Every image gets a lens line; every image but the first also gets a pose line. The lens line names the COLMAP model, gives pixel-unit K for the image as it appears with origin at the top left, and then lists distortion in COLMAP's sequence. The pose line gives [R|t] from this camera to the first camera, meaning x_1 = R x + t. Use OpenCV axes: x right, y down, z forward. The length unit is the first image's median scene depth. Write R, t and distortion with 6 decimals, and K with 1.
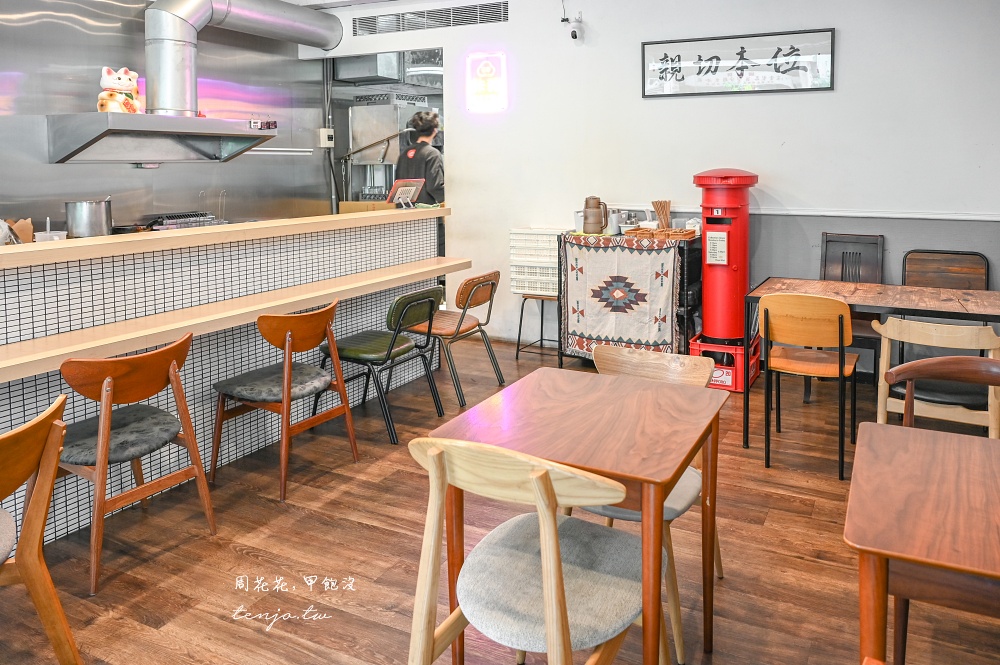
lens RADIAL K [[764.5, 0, 500.0], [0, 764.5, 332.5], [0, 0, 1]] dist [0.002604, 0.000074]
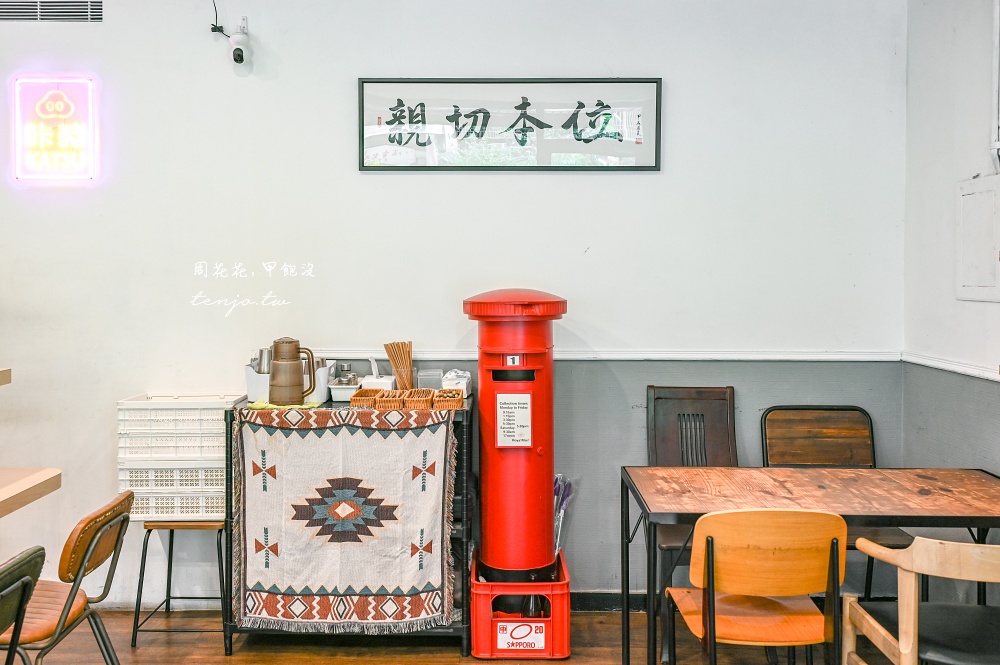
lens RADIAL K [[1107.2, 0, 498.6], [0, 1107.2, 362.4], [0, 0, 1]] dist [0.031556, 0.007946]
pose [[0.892388, -0.034350, 0.449960, -0.104413], [0.095063, 0.989033, -0.113033, -0.054490], [-0.441143, 0.143644, 0.885867, 0.218763]]
